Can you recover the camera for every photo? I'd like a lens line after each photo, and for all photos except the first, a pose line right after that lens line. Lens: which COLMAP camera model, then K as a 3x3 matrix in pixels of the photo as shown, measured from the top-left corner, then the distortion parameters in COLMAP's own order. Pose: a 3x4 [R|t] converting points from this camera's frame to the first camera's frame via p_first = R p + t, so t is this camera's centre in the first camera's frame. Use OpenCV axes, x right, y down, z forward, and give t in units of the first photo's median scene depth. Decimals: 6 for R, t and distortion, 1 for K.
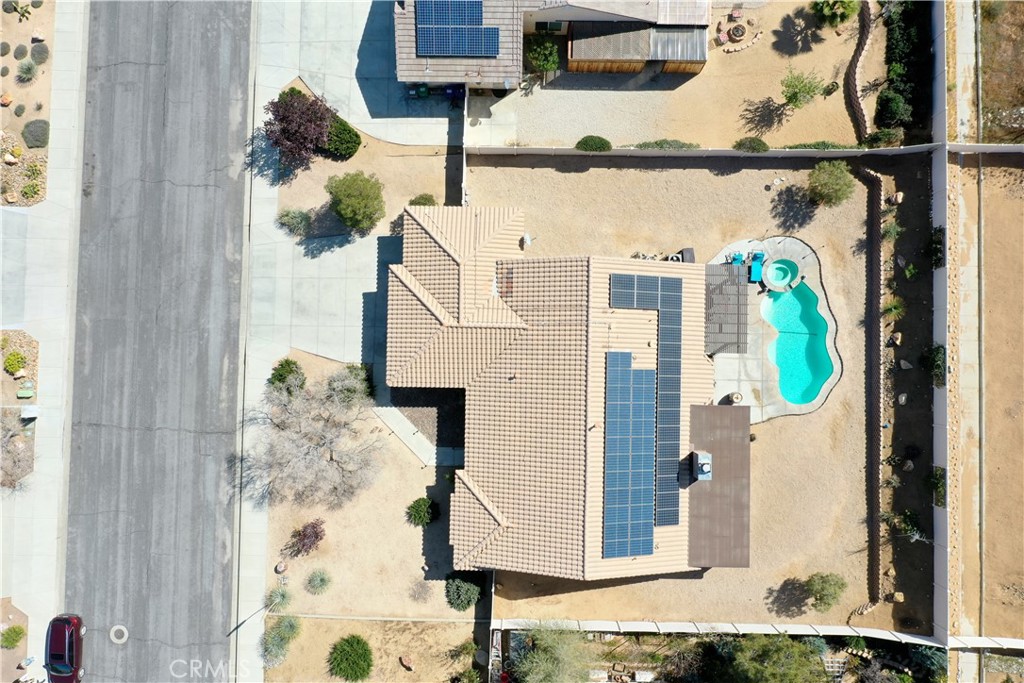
lens RADIAL K [[798.2, 0, 512.0], [0, 798.2, 341.5], [0, 0, 1]] dist [-0.008116, -0.003234]
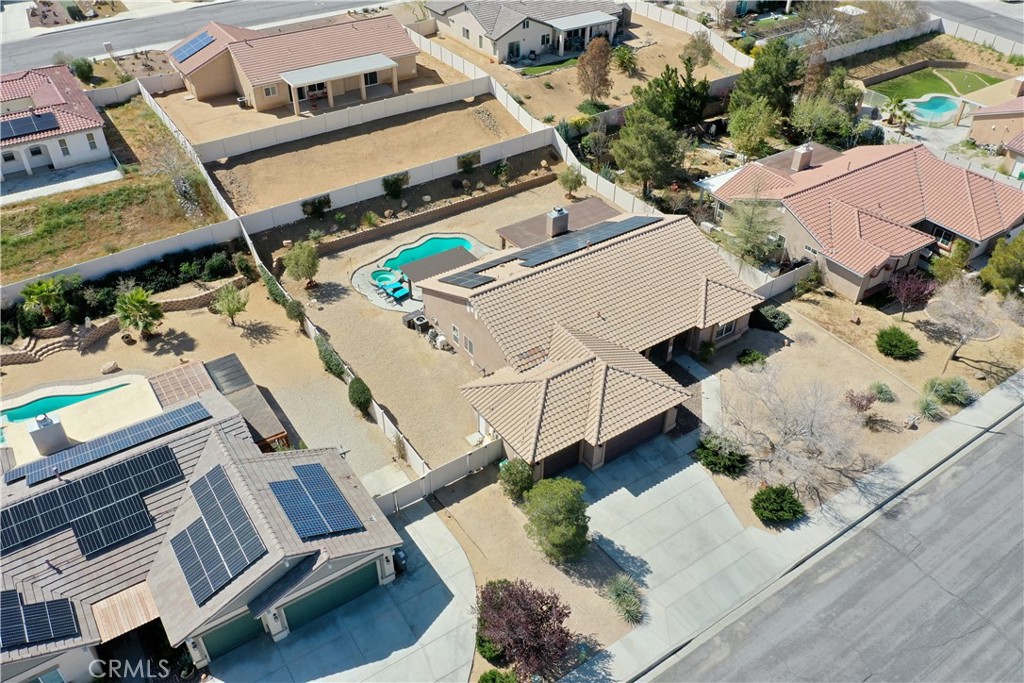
lens RADIAL K [[798.2, 0, 512.0], [0, 798.2, 341.5], [0, 0, 1]] dist [-0.008116, -0.003234]
pose [[-0.578879, -0.485774, 0.654923, -0.600867], [0.815178, -0.325432, 0.479144, -0.534690], [-0.019623, 0.811245, 0.584377, 0.383097]]
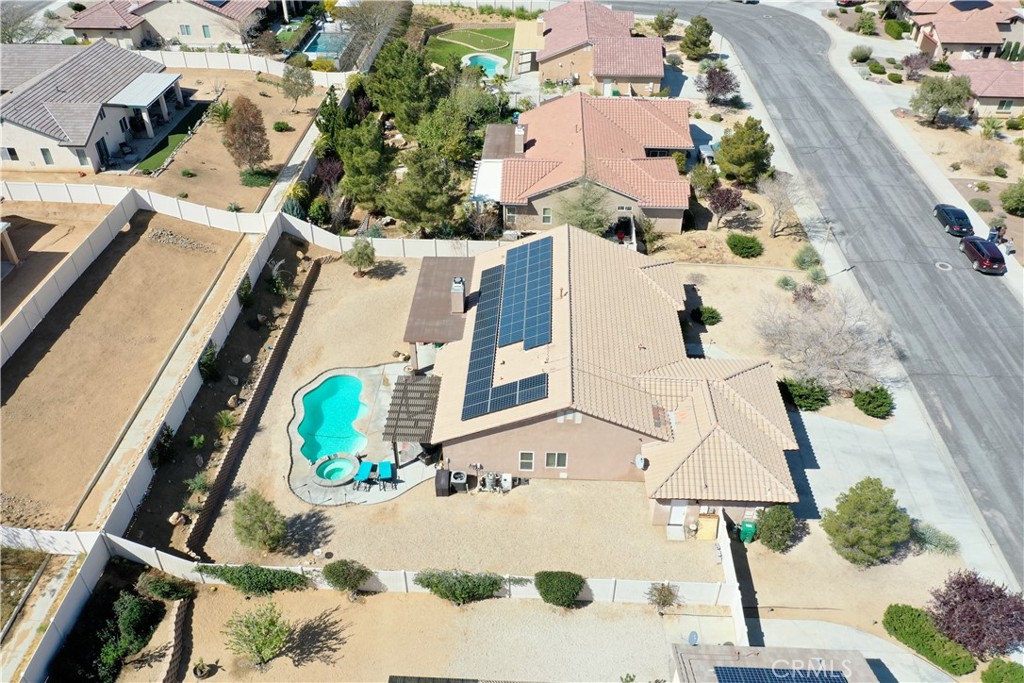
lens RADIAL K [[798.2, 0, 512.0], [0, 798.2, 341.5], [0, 0, 1]] dist [-0.008116, -0.003234]
pose [[-0.999510, -0.001171, 0.031268, 0.121616], [0.026056, -0.584459, 0.811005, -0.705345], [0.017325, 0.811423, 0.584203, 0.389935]]
